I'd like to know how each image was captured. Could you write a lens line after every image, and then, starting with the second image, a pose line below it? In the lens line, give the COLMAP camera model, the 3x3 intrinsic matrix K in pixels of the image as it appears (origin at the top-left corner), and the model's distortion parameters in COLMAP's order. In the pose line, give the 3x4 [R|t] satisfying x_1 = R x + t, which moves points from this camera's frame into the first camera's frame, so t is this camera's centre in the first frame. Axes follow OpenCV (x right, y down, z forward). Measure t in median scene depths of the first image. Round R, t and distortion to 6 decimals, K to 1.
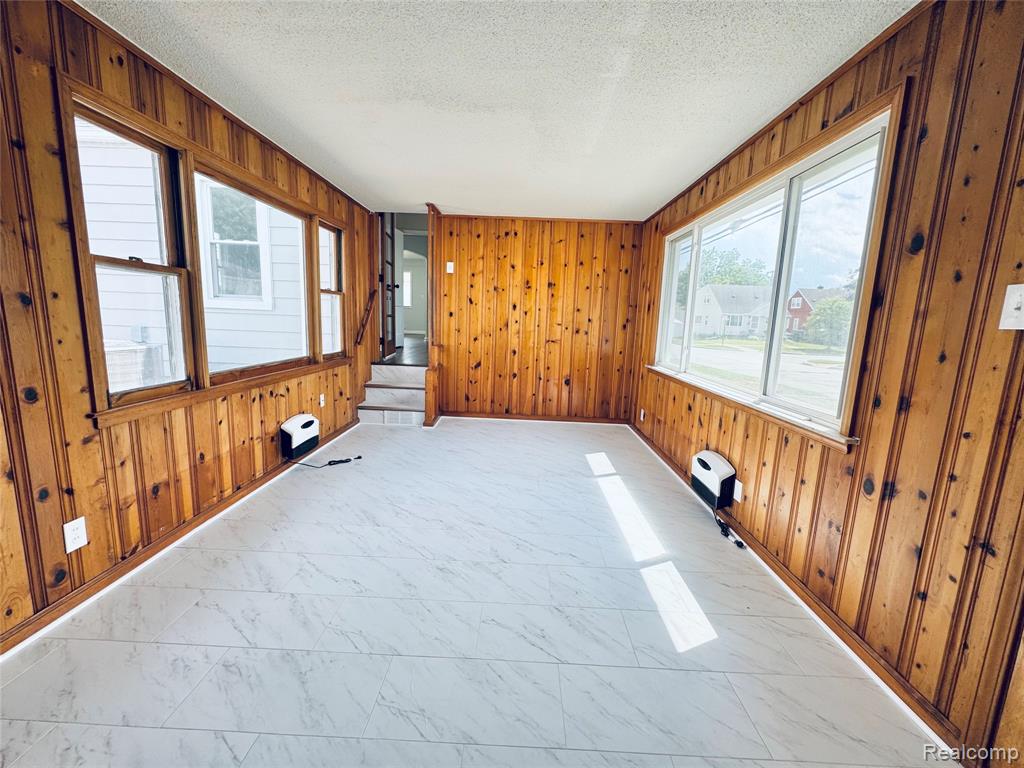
lens RADIAL K [[408.1, 0, 515.1], [0, 408.1, 382.6], [0, 0, 1]] dist [-0.003826, -0.000185]
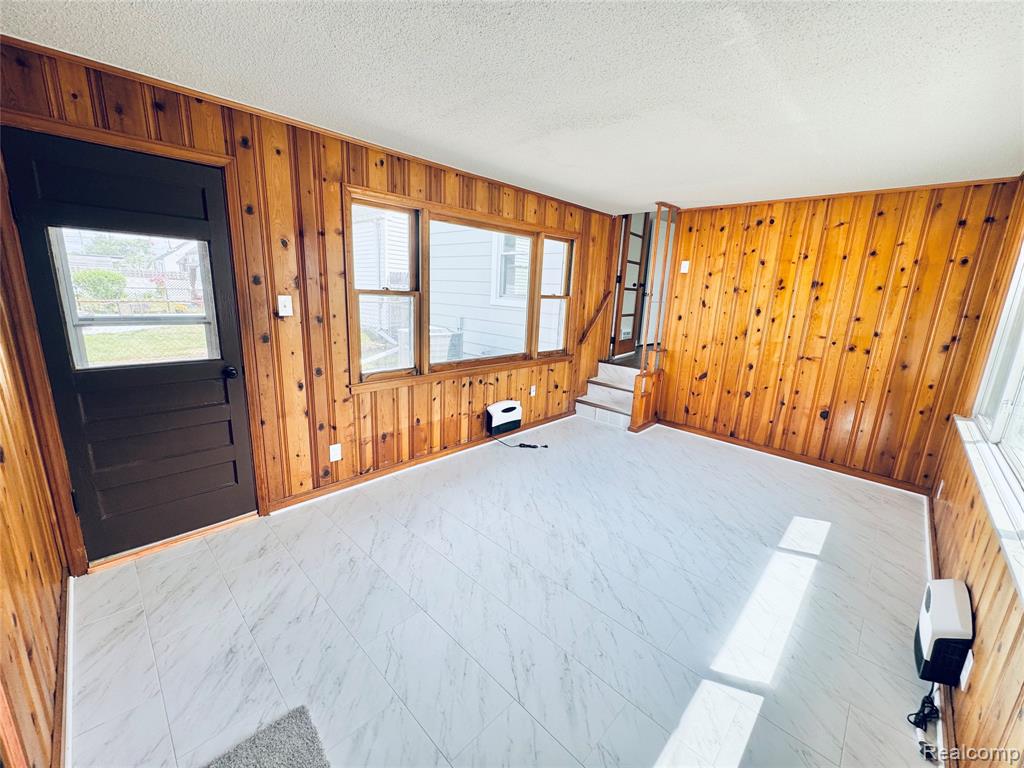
lens RADIAL K [[408.1, 0, 515.1], [0, 408.1, 382.6], [0, 0, 1]] dist [-0.003826, -0.000185]
pose [[0.735783, 0.144918, -0.661531, 0.296079], [-0.120812, 0.989255, 0.082338, -0.079396], [0.666355, 0.019338, 0.745384, 0.101446]]
